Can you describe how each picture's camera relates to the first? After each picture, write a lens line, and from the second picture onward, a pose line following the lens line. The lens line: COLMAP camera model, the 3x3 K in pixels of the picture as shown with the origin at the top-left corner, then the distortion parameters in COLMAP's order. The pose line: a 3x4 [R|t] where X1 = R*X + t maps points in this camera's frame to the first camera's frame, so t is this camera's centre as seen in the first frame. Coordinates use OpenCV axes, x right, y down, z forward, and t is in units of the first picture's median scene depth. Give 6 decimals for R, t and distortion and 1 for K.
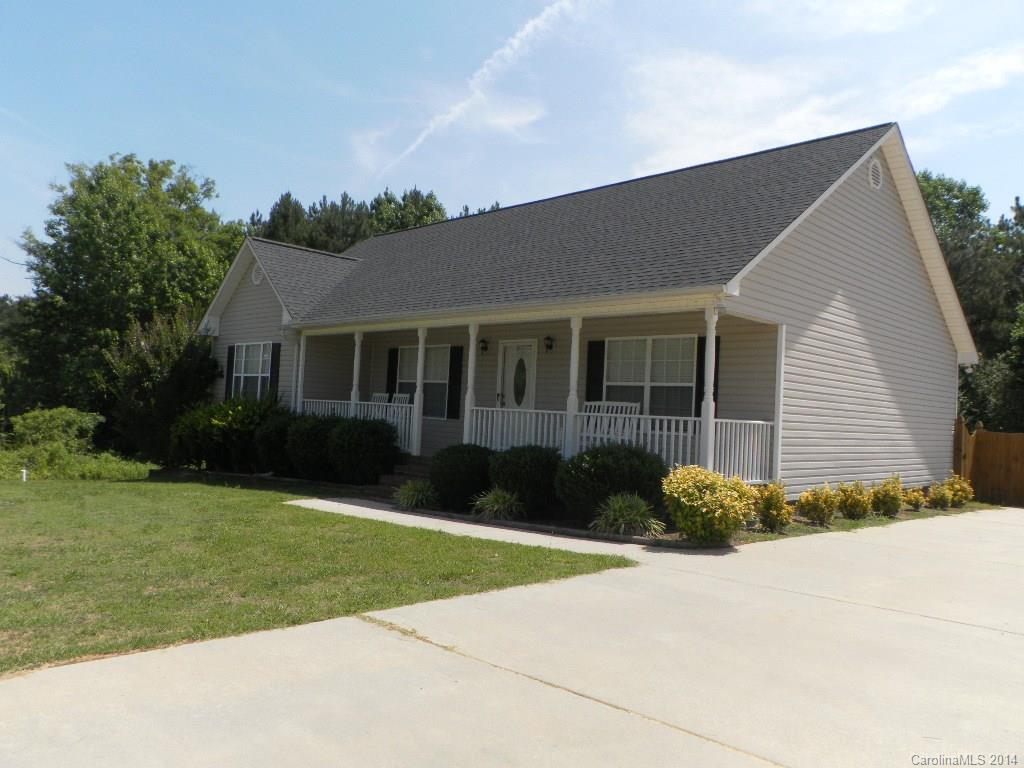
lens RADIAL K [[780.8, 0, 512.0], [0, 780.8, 384.0], [0, 0, 1]] dist [-0.039786, 0.001088]
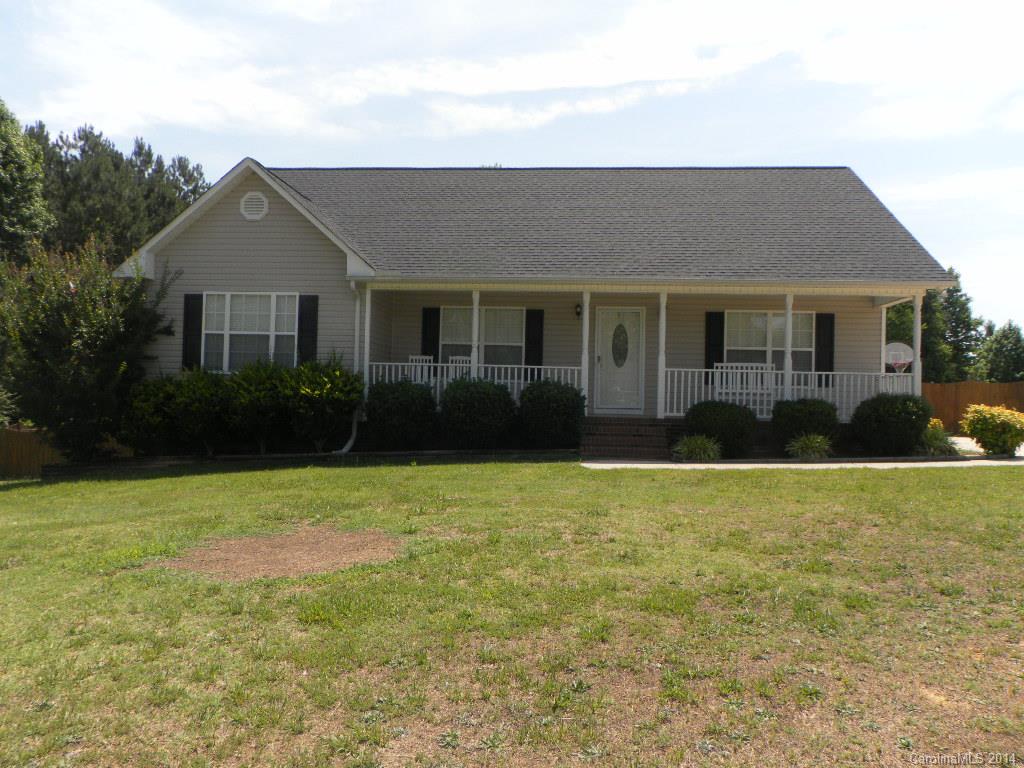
lens RADIAL K [[721.7, 0, 512.0], [0, 721.7, 384.0], [0, 0, 1]] dist [0.001077, -0.003116]
pose [[0.745155, -0.031537, 0.666145, -0.693112], [-0.010831, 0.998177, 0.059372, -0.006244], [-0.666803, -0.051456, 0.743455, 0.278497]]
